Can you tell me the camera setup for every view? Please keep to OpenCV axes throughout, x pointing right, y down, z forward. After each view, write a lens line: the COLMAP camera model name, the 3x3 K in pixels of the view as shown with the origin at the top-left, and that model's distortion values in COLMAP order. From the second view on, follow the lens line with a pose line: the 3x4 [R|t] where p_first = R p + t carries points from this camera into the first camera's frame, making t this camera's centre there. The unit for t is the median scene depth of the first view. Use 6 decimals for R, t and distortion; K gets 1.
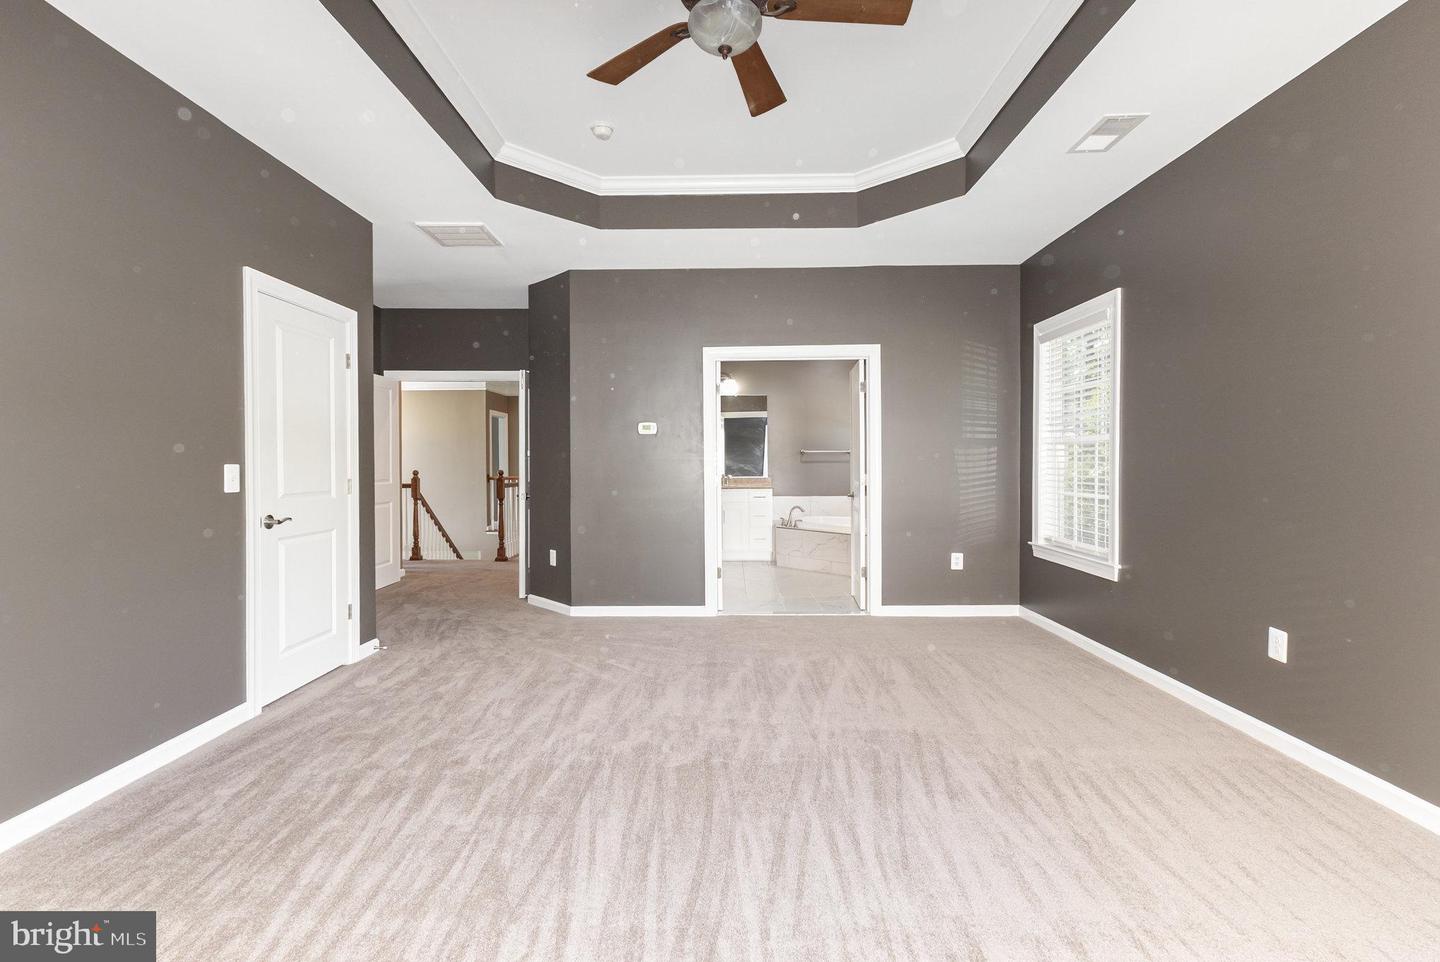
lens RADIAL K [[662.0, 0, 712.8], [0, 662.0, 474.9], [0, 0, 1]] dist [0.010855, -0.002249]
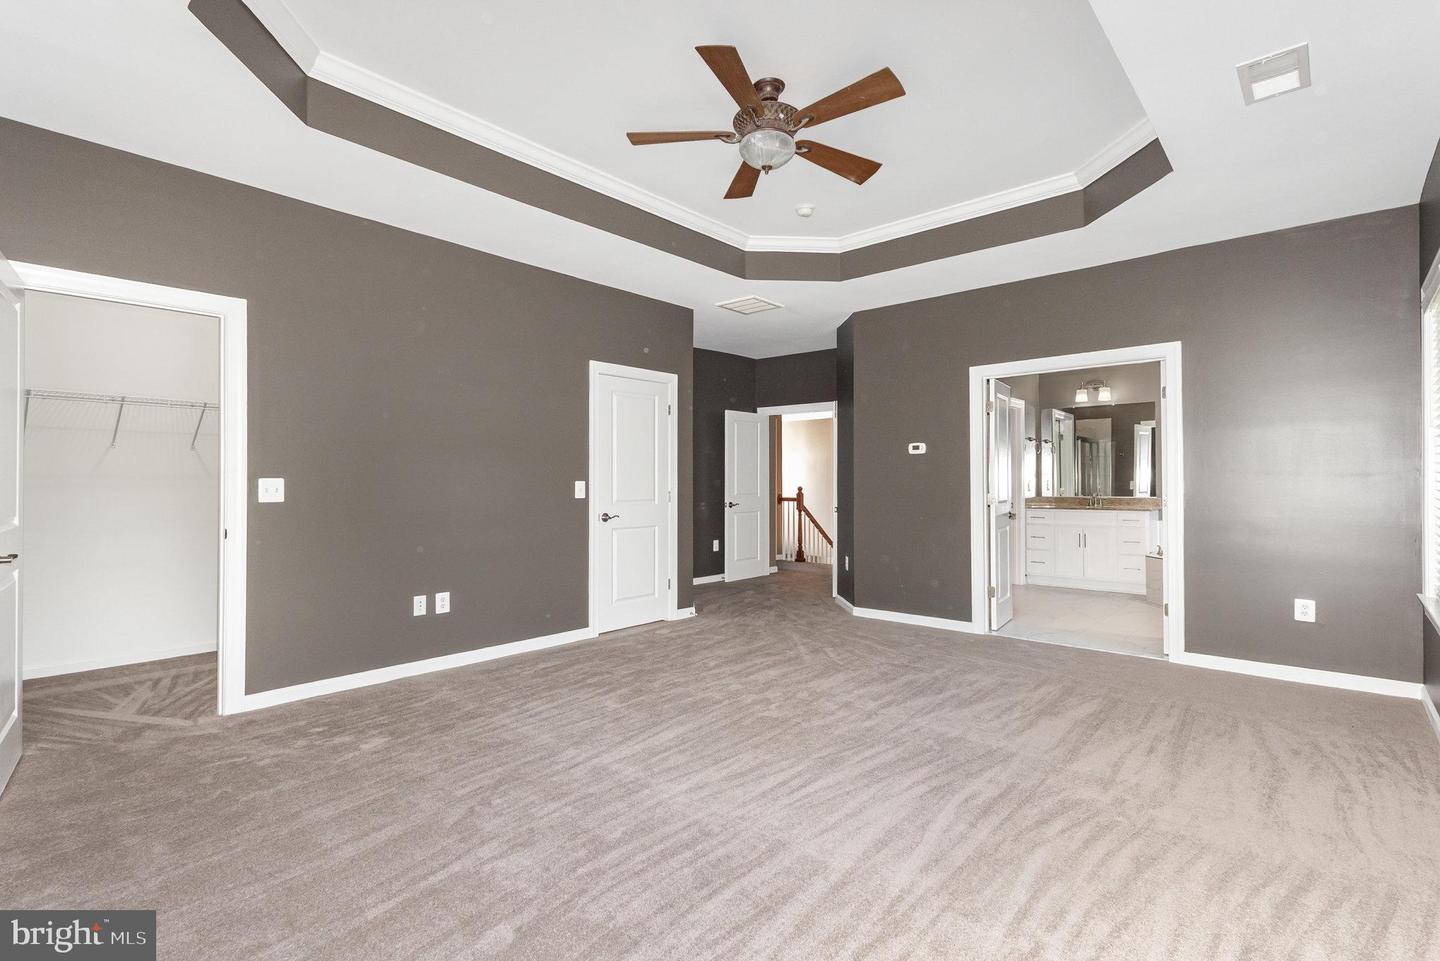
lens RADIAL K [[662.0, 0, 716.0], [0, 662.0, 481.2], [0, 0, 1]] dist [0.010855, -0.002249]
pose [[0.765926, 0.002267, -0.642925, 0.559550], [-0.012790, 0.999850, -0.011710, -0.000762], [0.642802, 0.017192, 0.765839, -0.044372]]
